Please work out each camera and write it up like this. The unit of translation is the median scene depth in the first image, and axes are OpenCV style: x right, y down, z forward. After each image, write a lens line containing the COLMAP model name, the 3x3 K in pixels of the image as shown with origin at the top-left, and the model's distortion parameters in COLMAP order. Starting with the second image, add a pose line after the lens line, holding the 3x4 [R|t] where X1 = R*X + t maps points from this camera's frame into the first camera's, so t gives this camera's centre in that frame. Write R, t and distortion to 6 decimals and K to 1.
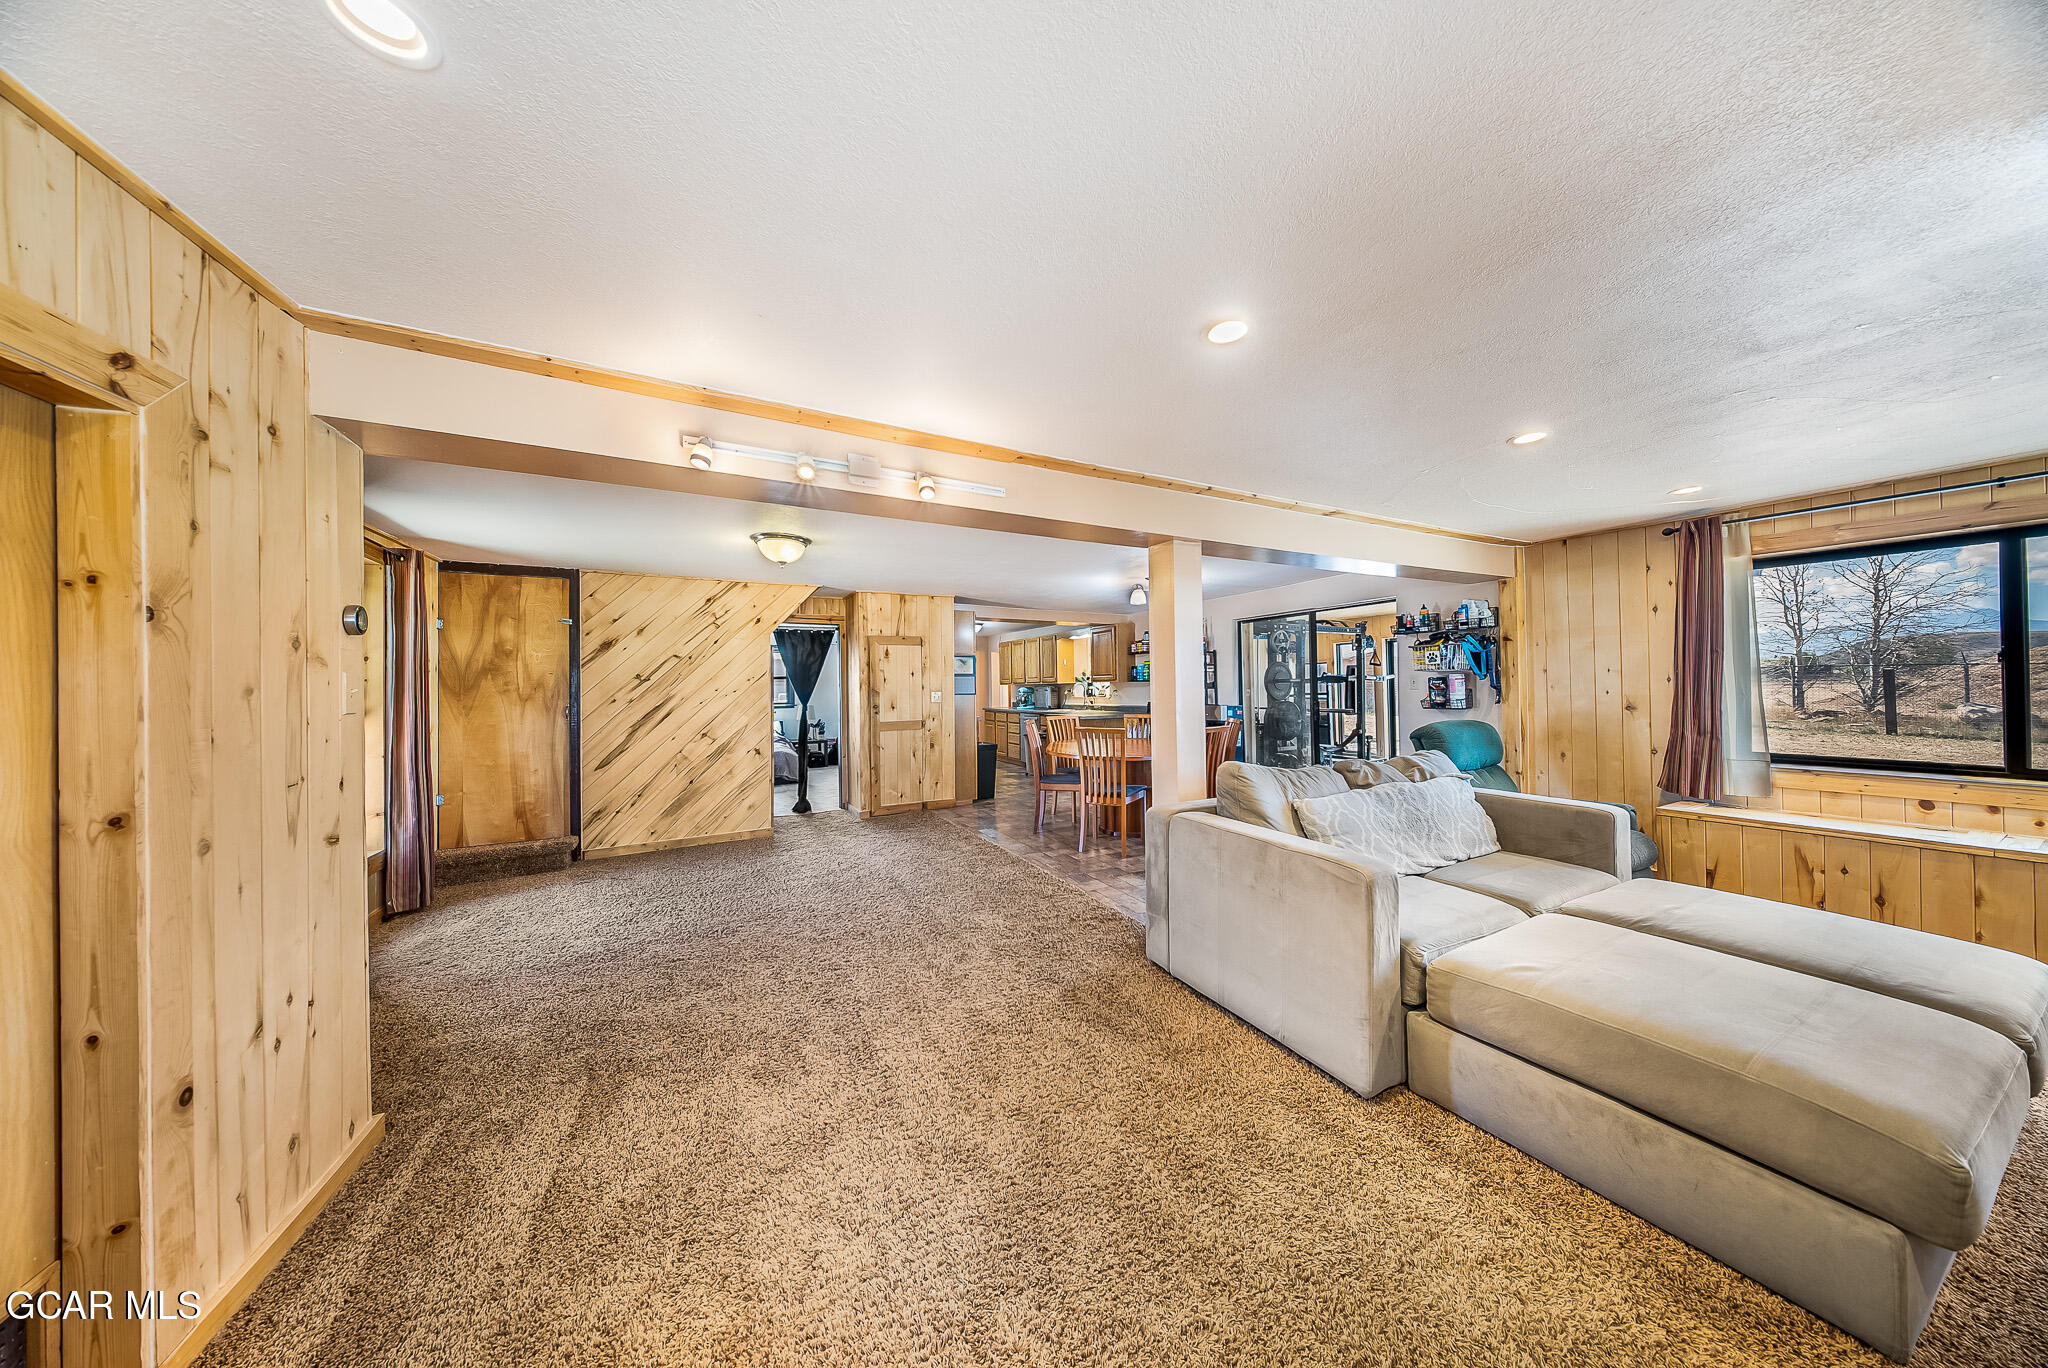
lens RADIAL K [[617.0, 0, 1020.4], [0, 617.0, 683.0], [0, 0, 1]] dist [-0.005945, -0.000072]
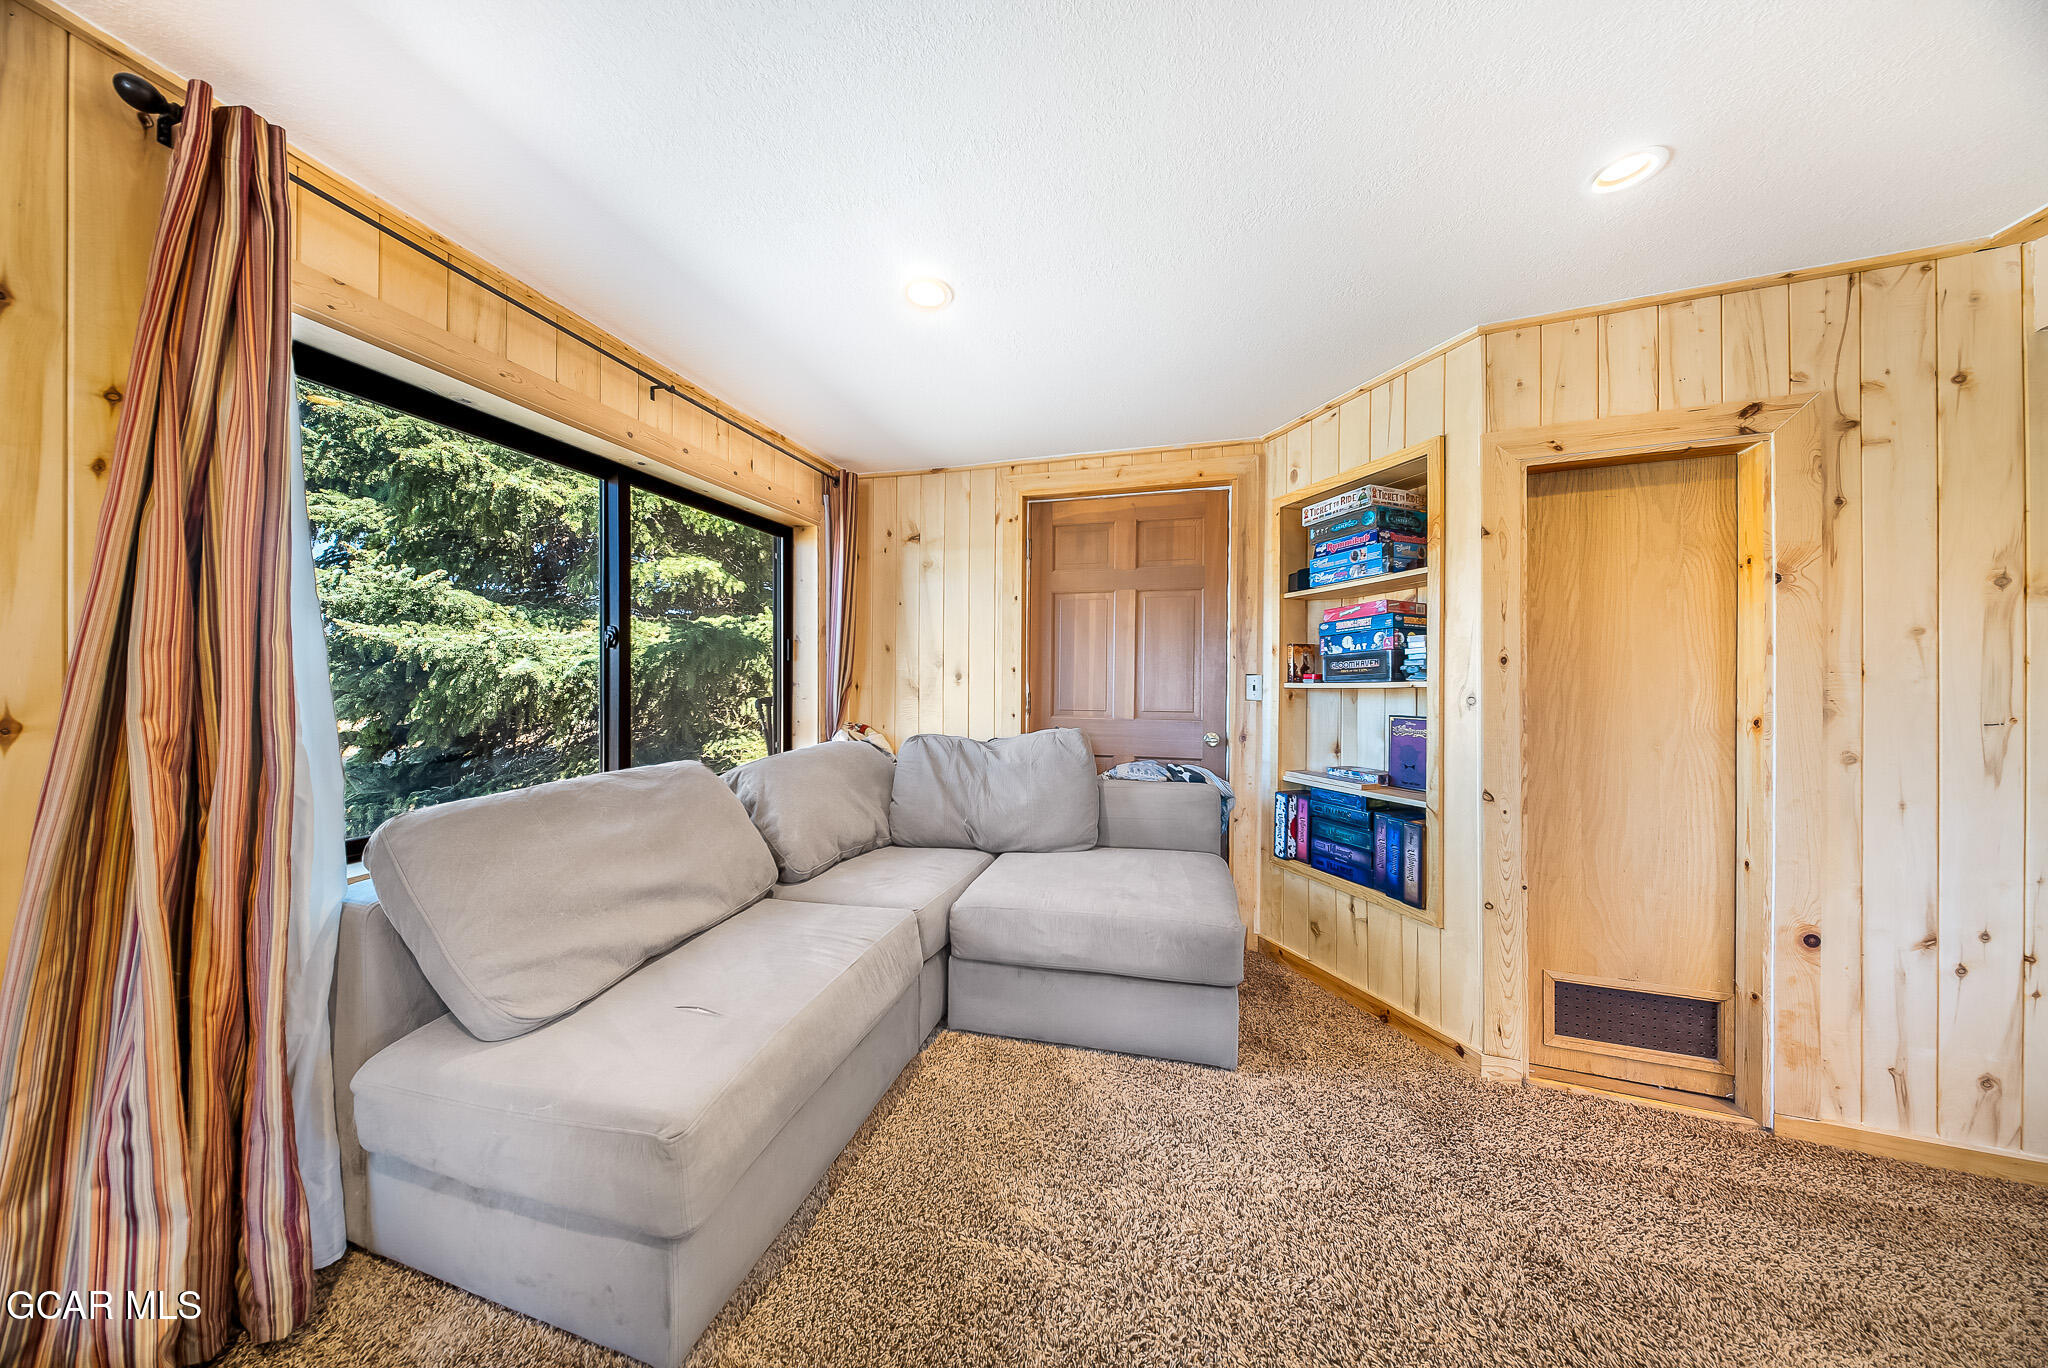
lens RADIAL K [[615.0, 0, 1031.8], [0, 615.0, 688.4], [0, 0, 1]] dist [-0.001373, -0.000249]
pose [[-0.680445, 0.012368, -0.732695, 0.184446], [0.010227, 0.999920, 0.007381, 0.026609], [0.732728, -0.002471, -0.680517, 0.165500]]
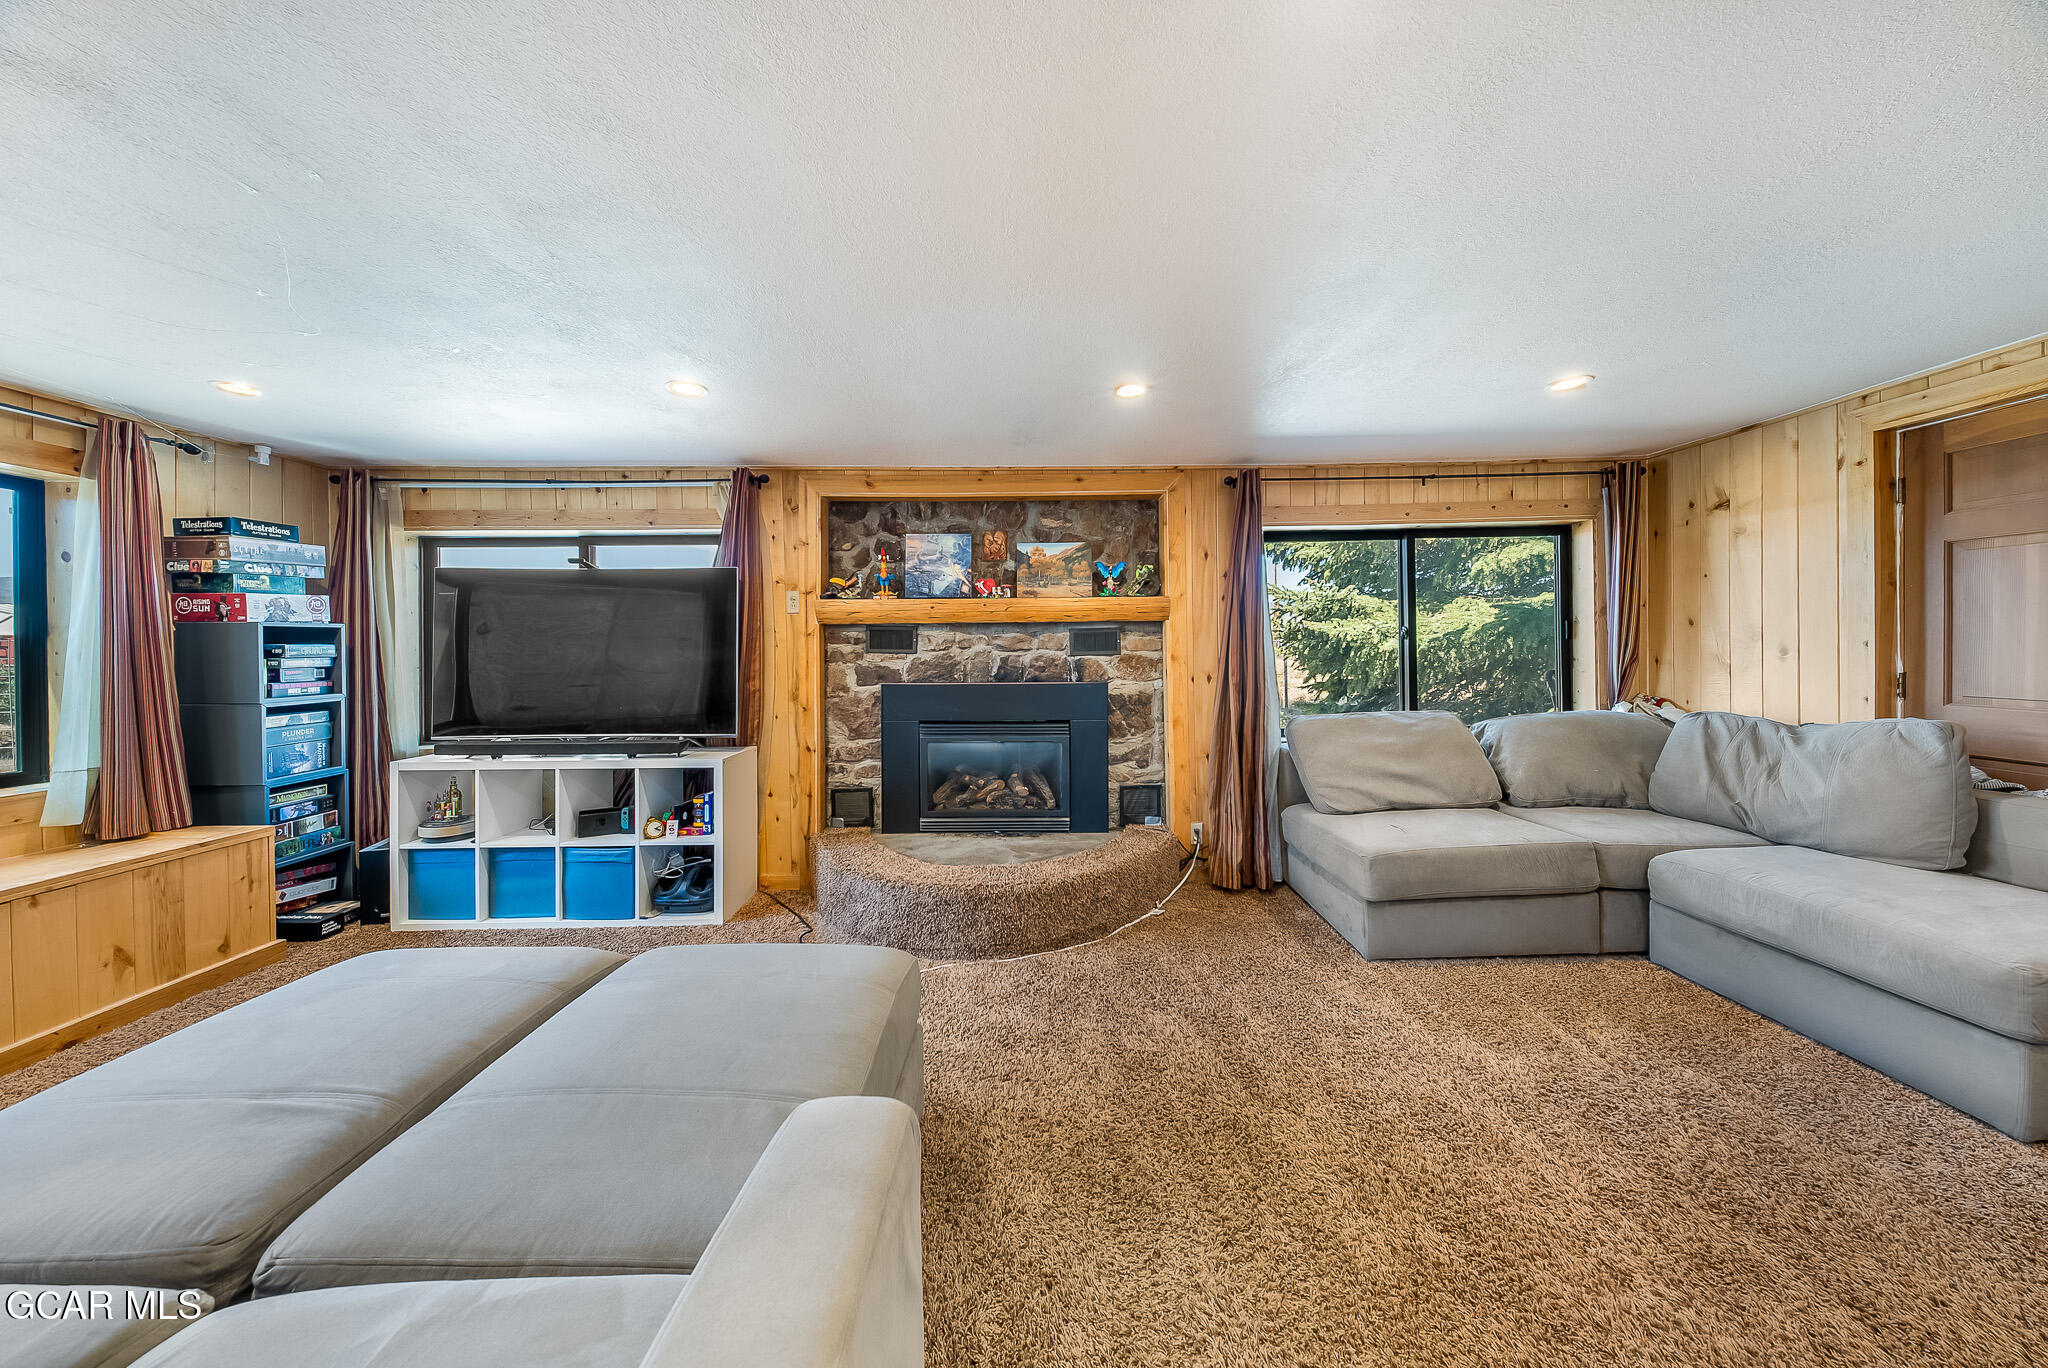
lens RADIAL K [[628.6, 0, 1026.6], [0, 628.6, 650.8], [0, 0, 1]] dist [0.008947, -0.003323]
pose [[-0.884585, 0.023310, 0.465796, 0.116384], [0.021759, 0.999725, -0.008707, 0.007619], [-0.465871, 0.002433, -0.884849, 0.520910]]
